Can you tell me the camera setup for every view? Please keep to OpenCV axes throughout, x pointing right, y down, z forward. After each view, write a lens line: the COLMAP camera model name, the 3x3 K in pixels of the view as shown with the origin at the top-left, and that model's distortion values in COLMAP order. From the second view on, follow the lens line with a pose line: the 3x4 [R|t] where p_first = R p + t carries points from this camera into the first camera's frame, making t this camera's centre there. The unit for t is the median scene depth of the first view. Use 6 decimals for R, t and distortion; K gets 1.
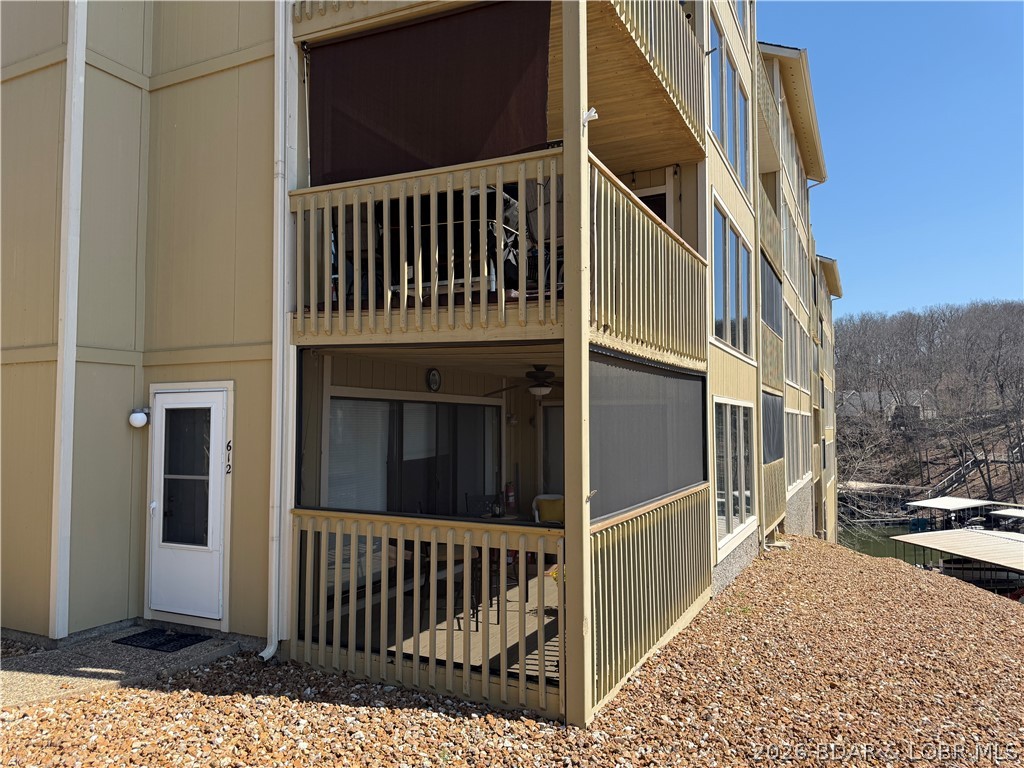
lens RADIAL K [[722.1, 0, 518.1], [0, 722.1, 389.2], [0, 0, 1]] dist [-0.039318, -0.002673]
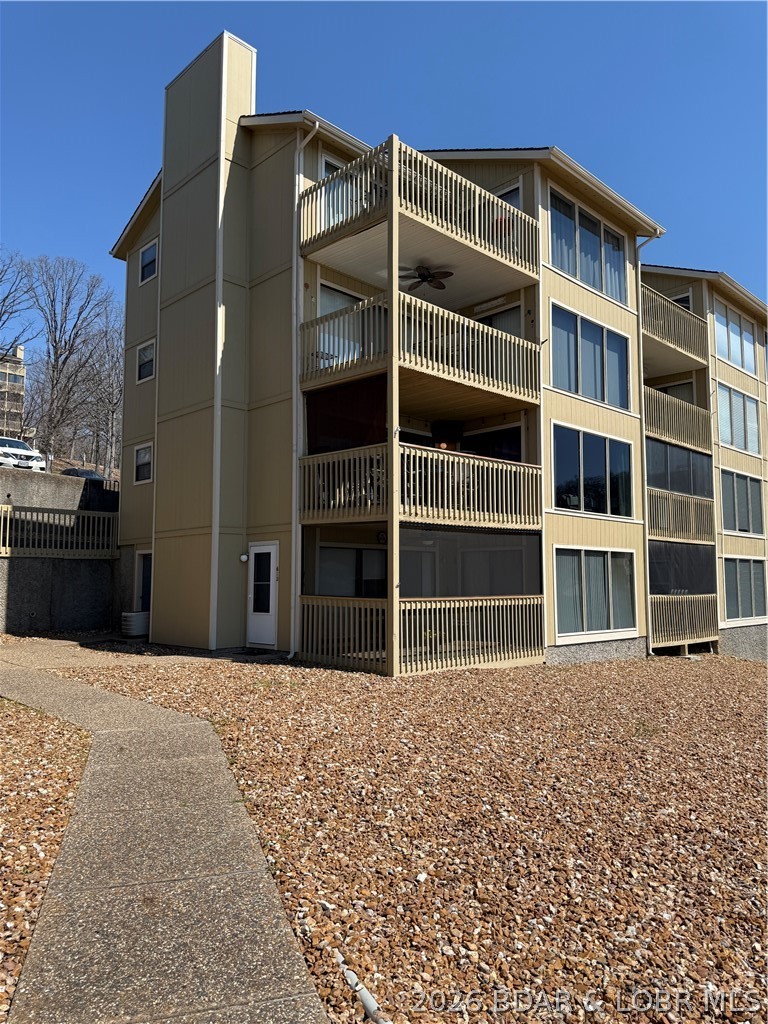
lens RADIAL K [[722.1, 0, 382.8], [0, 722.1, 510.2], [0, 0, 1]] dist [-0.039318, -0.002673]
pose [[0.933115, -0.032975, -0.358063, 0.737435], [0.014540, 0.998432, -0.054057, 0.021876], [0.359284, 0.045236, 0.932131, -1.029102]]
